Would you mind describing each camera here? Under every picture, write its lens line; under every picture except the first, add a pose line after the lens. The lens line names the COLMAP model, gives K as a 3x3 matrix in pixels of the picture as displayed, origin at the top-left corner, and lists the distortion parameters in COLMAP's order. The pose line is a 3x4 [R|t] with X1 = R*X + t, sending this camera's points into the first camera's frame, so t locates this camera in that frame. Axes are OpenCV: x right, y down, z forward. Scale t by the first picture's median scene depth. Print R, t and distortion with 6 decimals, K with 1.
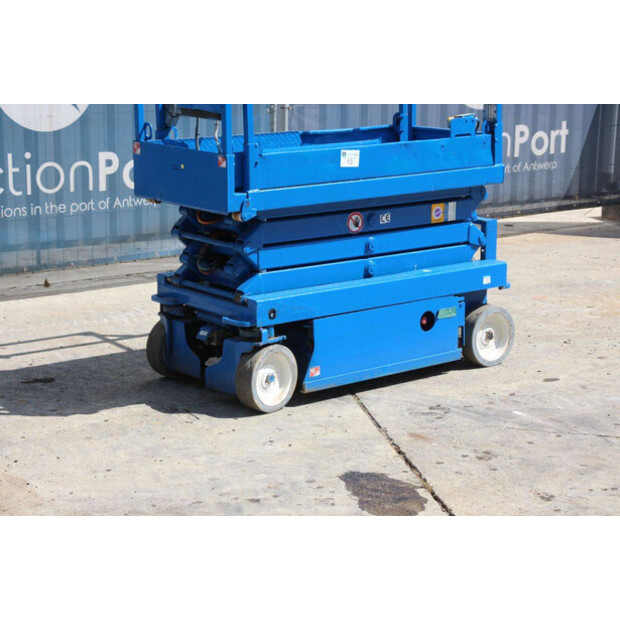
lens RADIAL K [[1480.1, 0, 296.8], [0, 1480.1, 305.1], [0, 0, 1]] dist [0.370457, 0.000000]
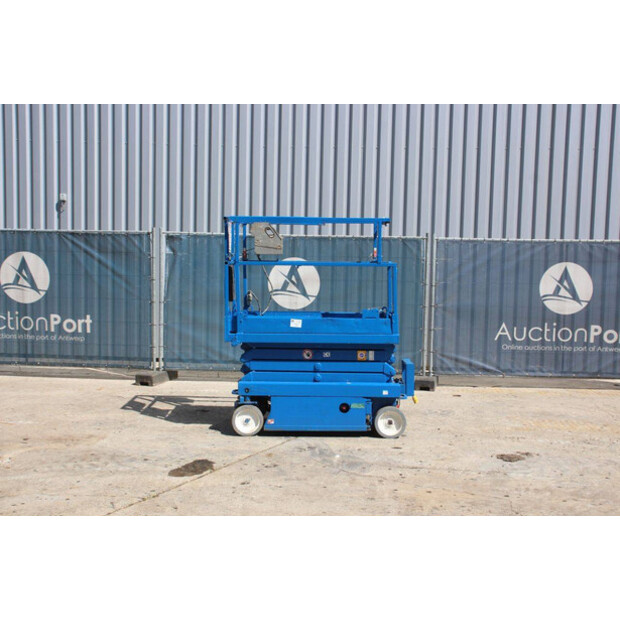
lens RADIAL K [[801.0, 0, 302.5], [0, 801.0, 295.8], [0, 0, 1]] dist [0.023622, 0.000000]
pose [[0.774423, 0.046245, -0.630975, 0.760489], [-0.138606, 0.985498, -0.097889, -0.026189], [0.617298, 0.163264, 0.769602, 0.116284]]
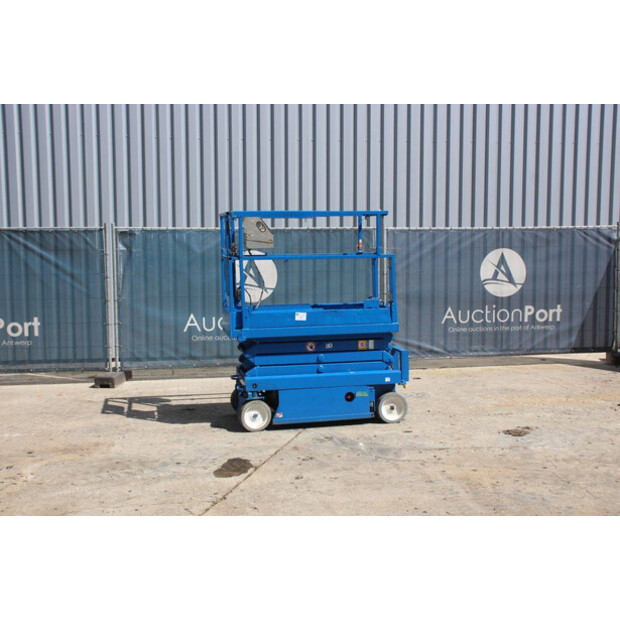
lens RADIAL K [[794.0, 0, 302.7], [0, 794.0, 299.2], [0, 0, 1]] dist [0.005858, 0.000000]
pose [[0.894530, 0.024129, -0.446356, 0.545371], [-0.078380, 0.991539, -0.103478, -0.004789], [0.440082, 0.127549, 0.888853, -0.019040]]
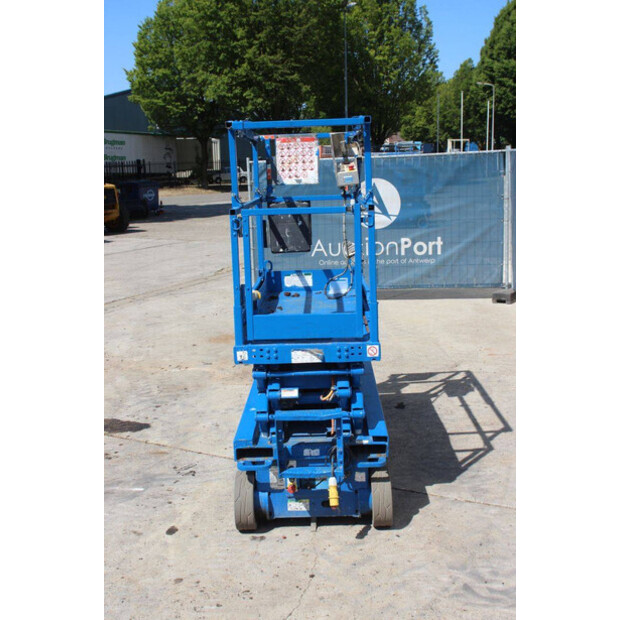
lens RADIAL K [[757.3, 0, 309.5], [0, 757.3, 313.7], [0, 0, 1]] dist [0.011686, 0.000000]
pose [[-0.634532, 0.160370, -0.756076, 0.536980], [-0.126058, 0.943665, 0.305952, -0.304360], [0.762547, 0.289445, -0.578570, 1.447723]]
